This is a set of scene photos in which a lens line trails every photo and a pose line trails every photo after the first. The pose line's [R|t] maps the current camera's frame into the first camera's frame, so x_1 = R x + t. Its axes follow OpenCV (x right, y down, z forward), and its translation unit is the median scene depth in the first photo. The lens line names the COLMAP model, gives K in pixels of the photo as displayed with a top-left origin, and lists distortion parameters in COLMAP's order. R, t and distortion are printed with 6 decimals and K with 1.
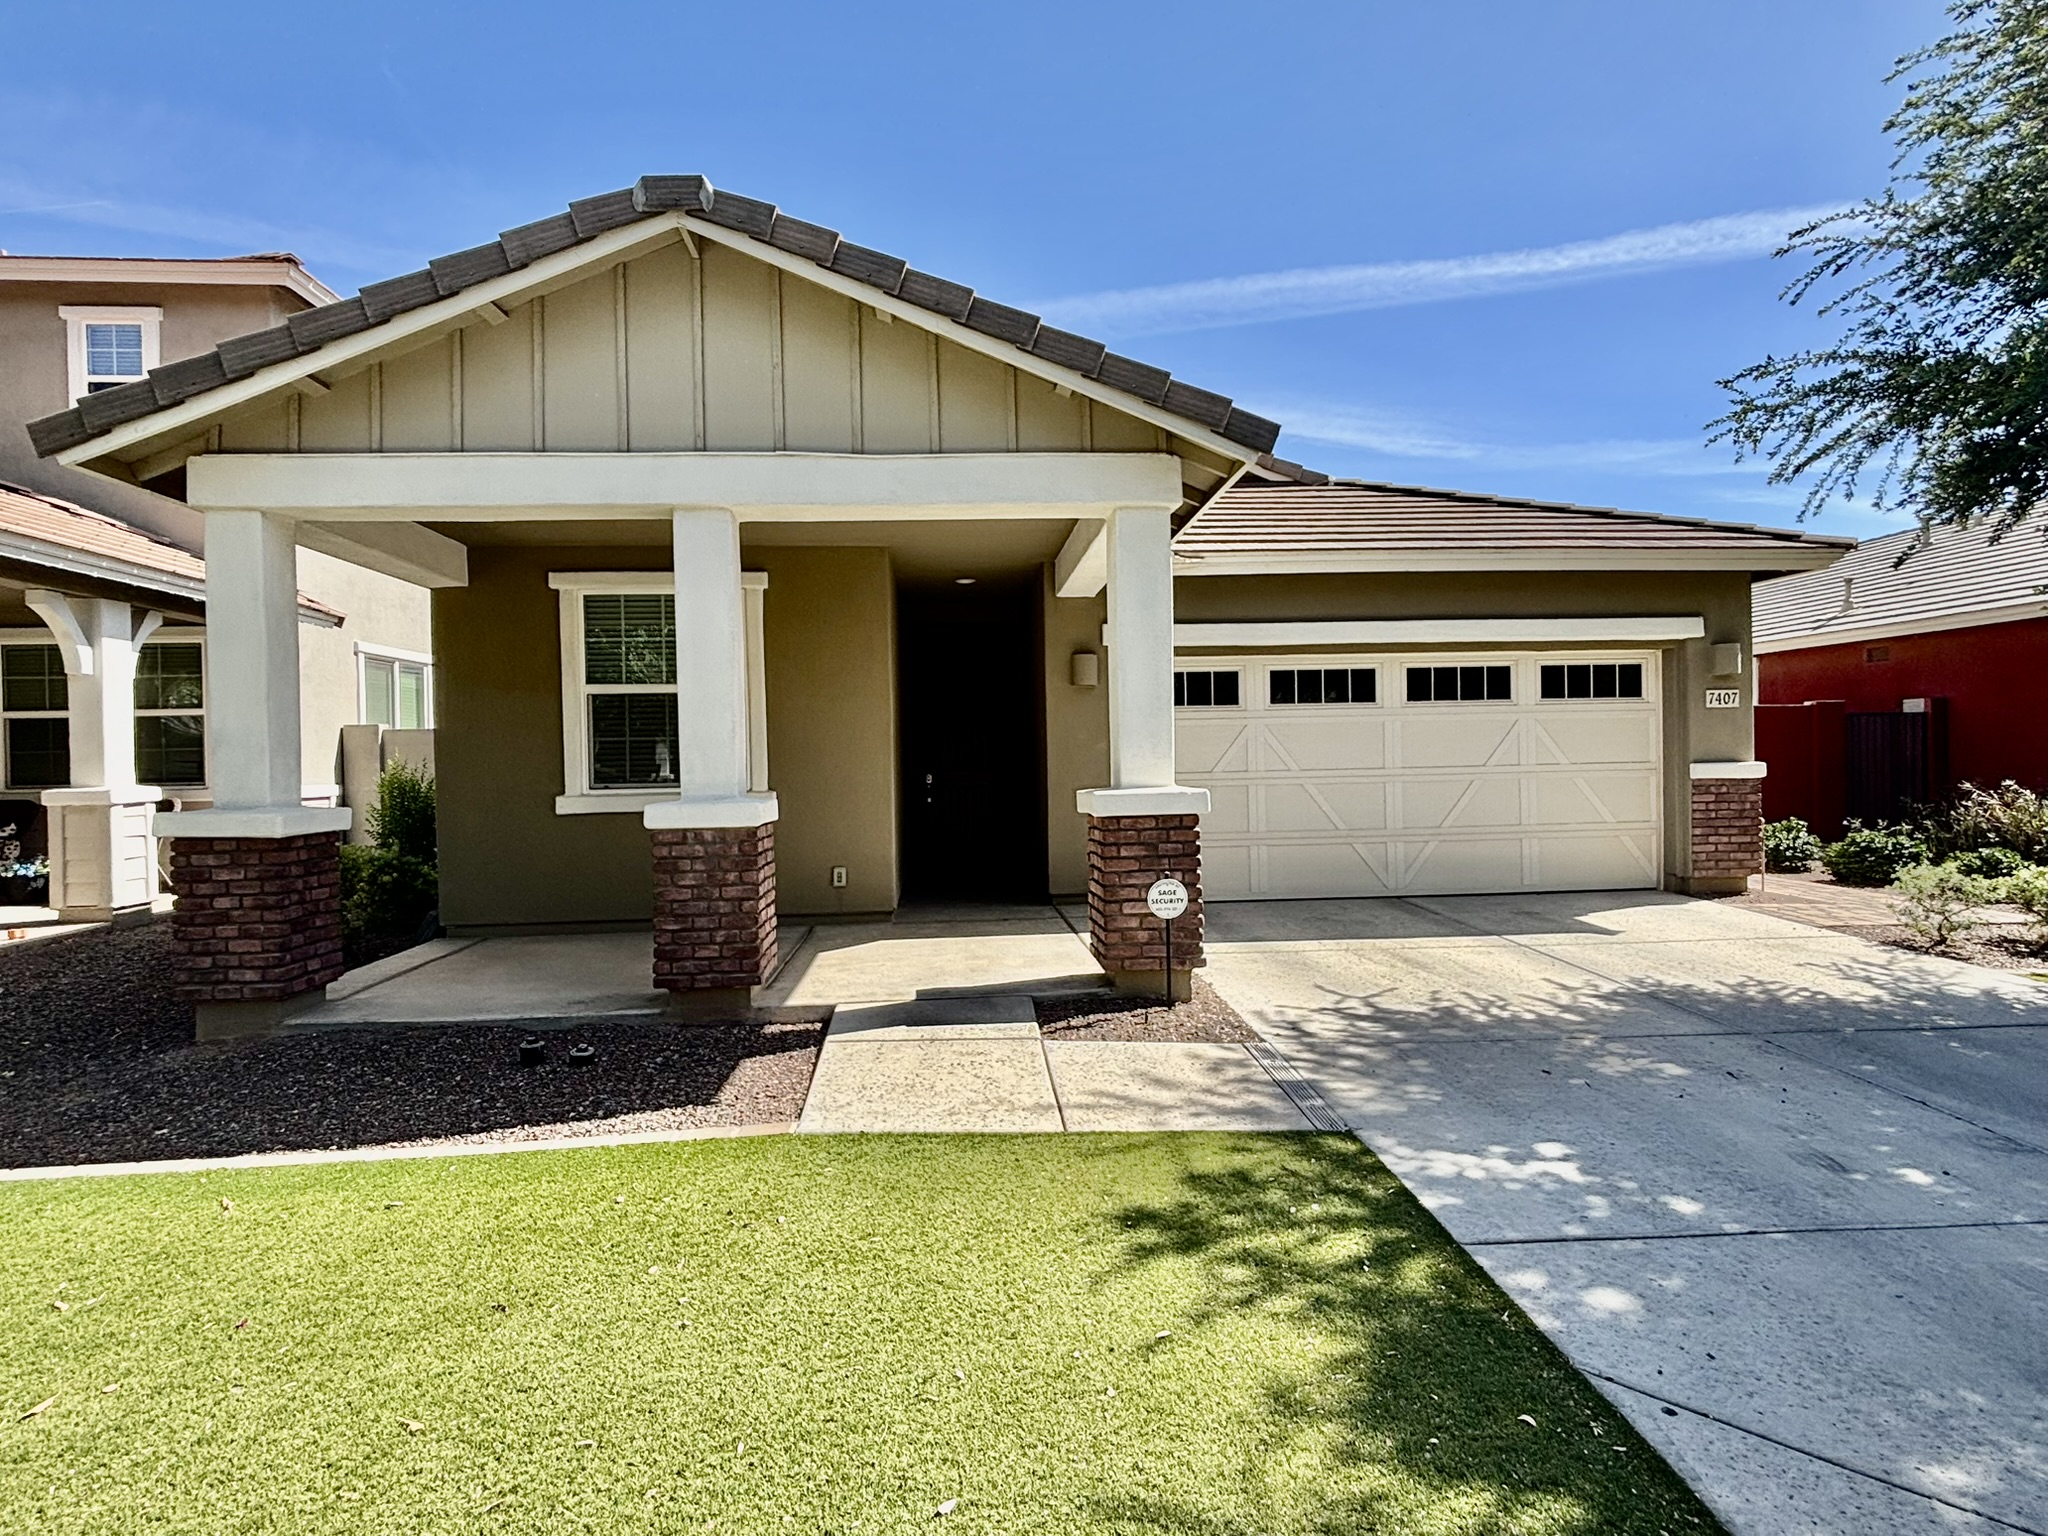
lens RADIAL K [[1052.1, 0, 1024.0], [0, 1052.1, 768.0], [0, 0, 1]] dist [0.003810, 0.001435]
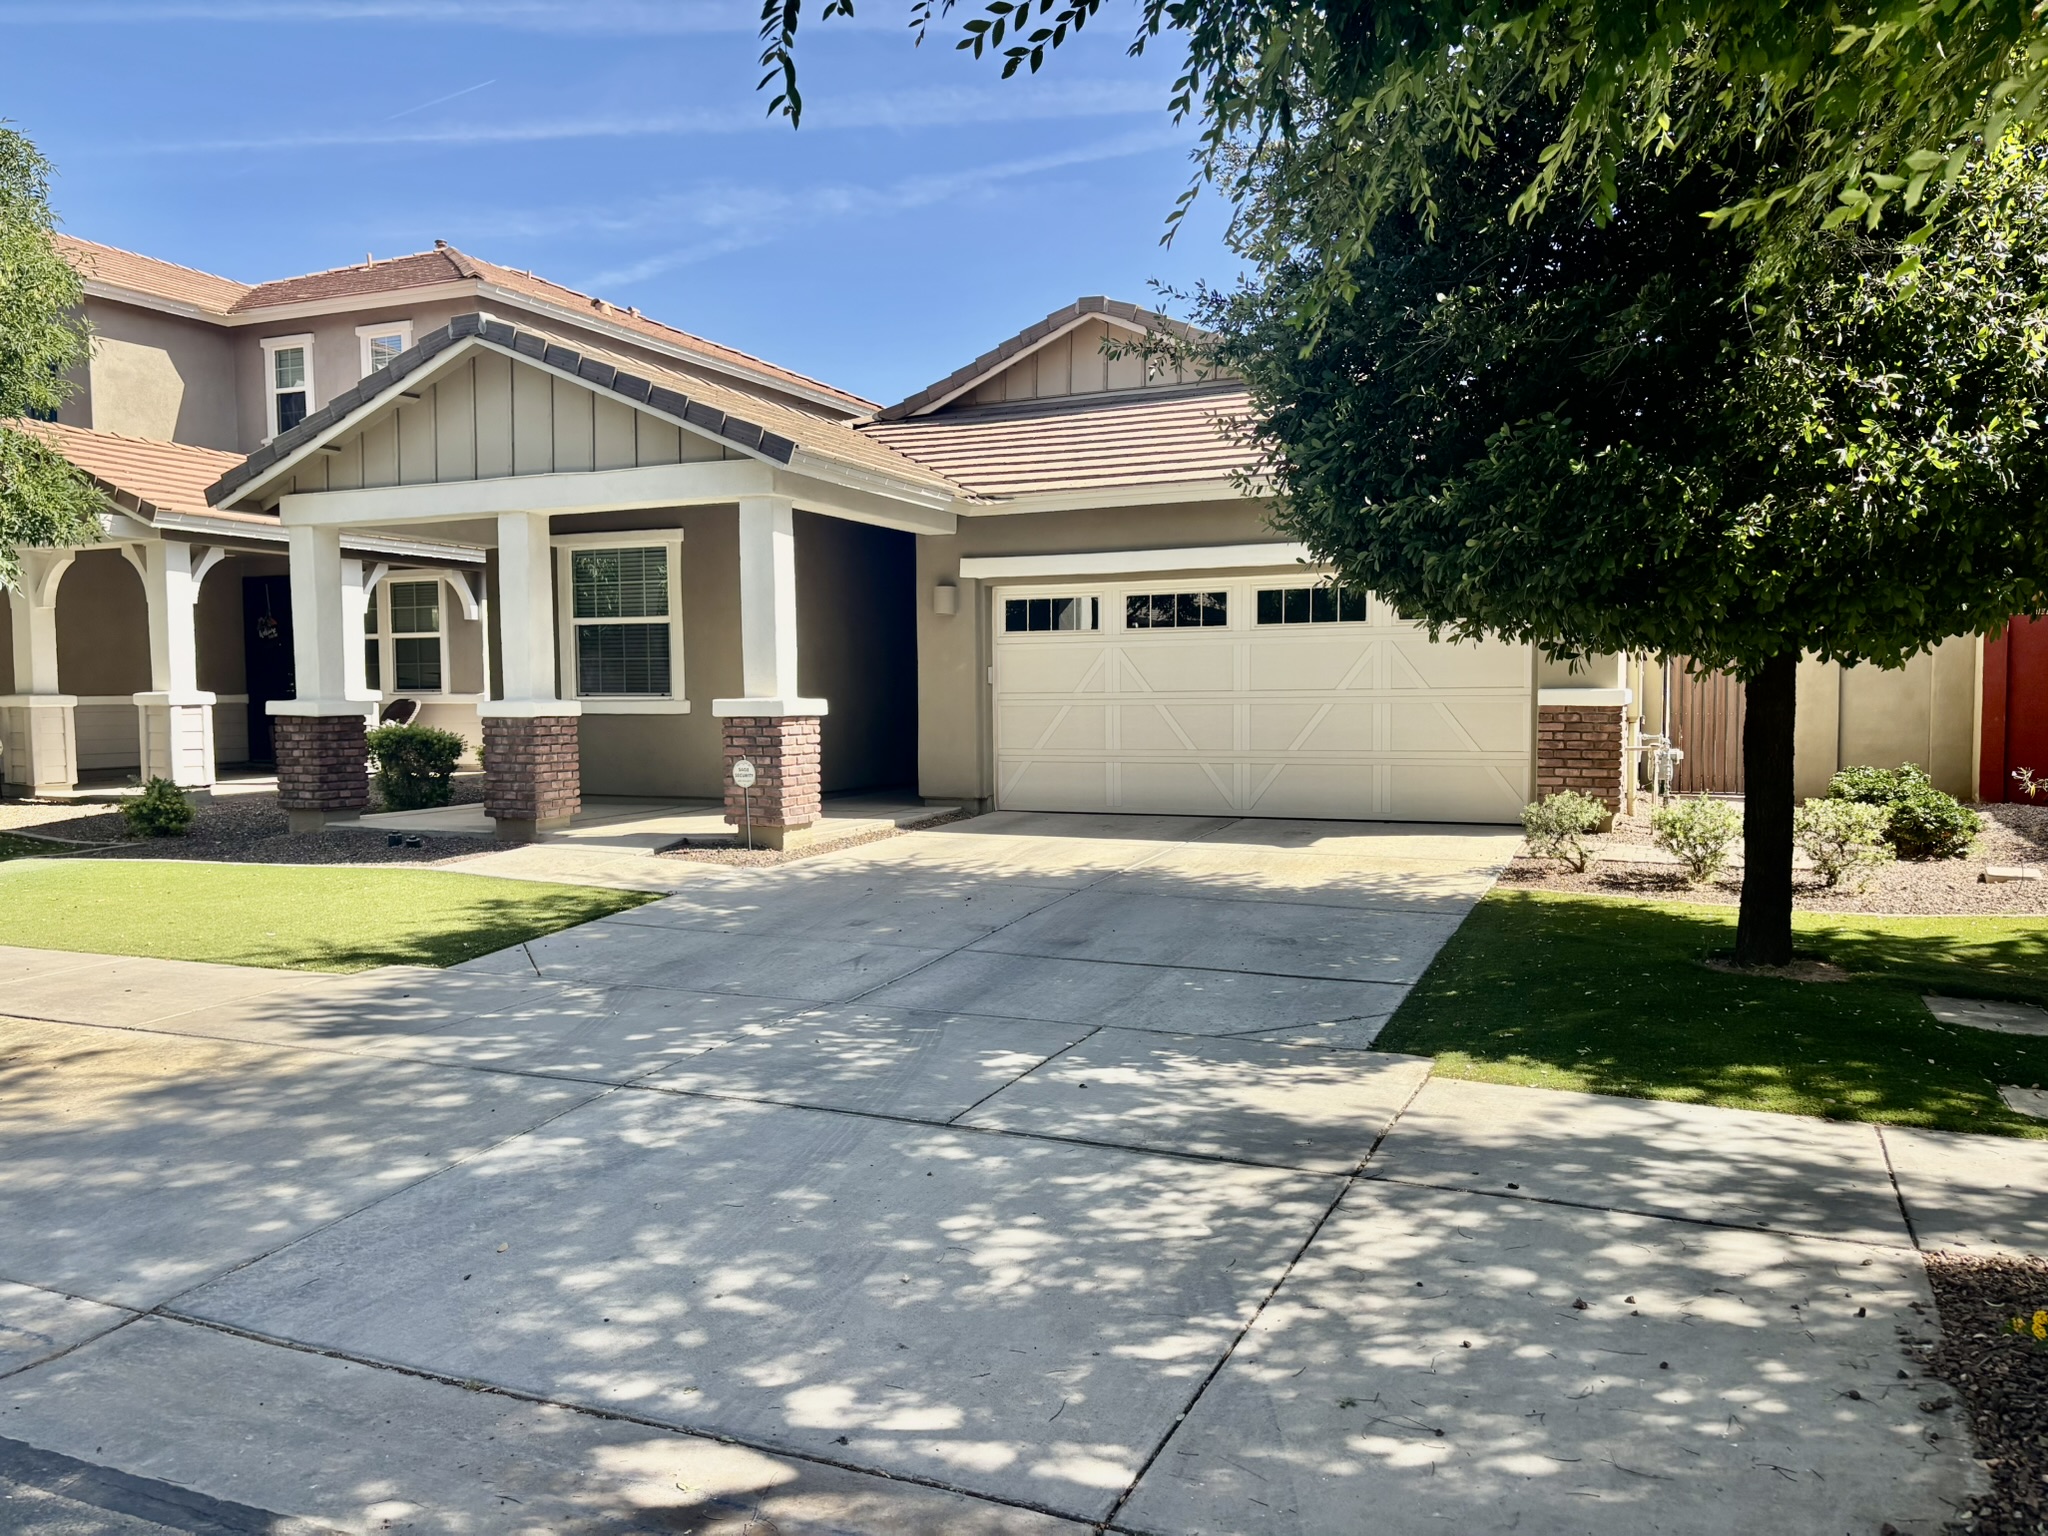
lens RADIAL K [[1546.8, 0, 998.7], [0, 1546.8, 769.5], [0, 0, 1]] dist [0.070958, -0.006896]
pose [[0.878802, 0.038189, -0.475657, 1.423255], [-0.013812, 0.998411, 0.054641, -0.003472], [0.476987, -0.041449, 0.877932, -0.692184]]
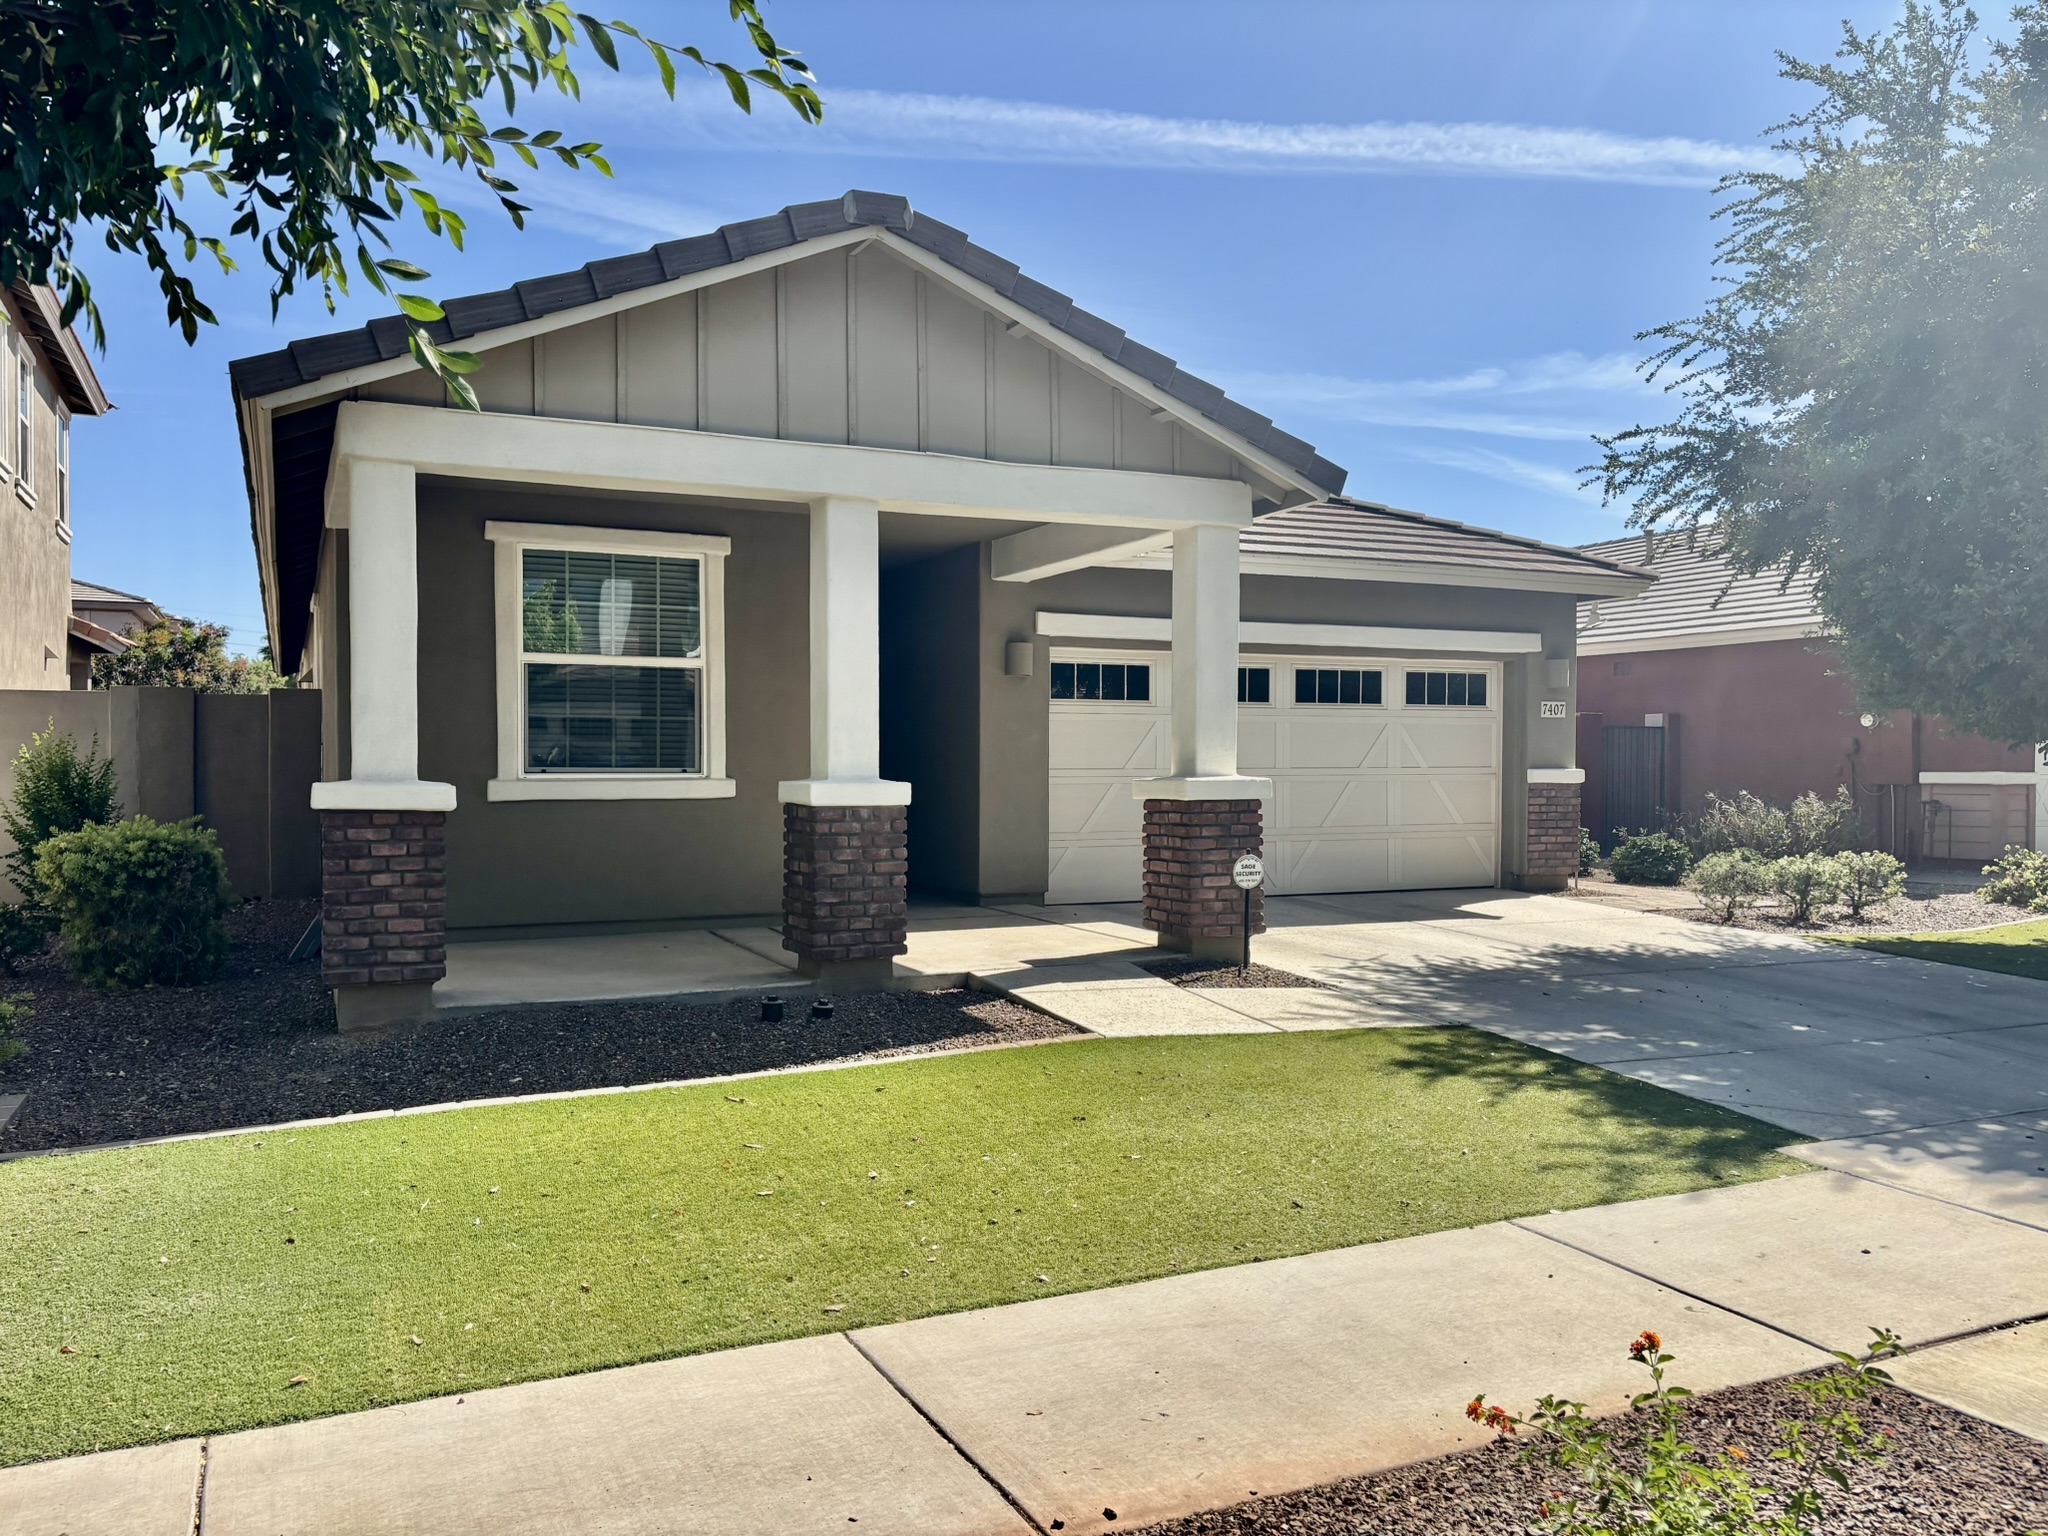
lens RADIAL K [[1546.8, 0, 998.7], [0, 1546.8, 769.5], [0, 0, 1]] dist [0.070958, -0.006896]
pose [[0.934268, 0.018312, 0.356100, -0.702313], [-0.016102, 0.999828, -0.009169, 0.031566], [-0.356207, 0.002833, 0.934403, -0.473950]]
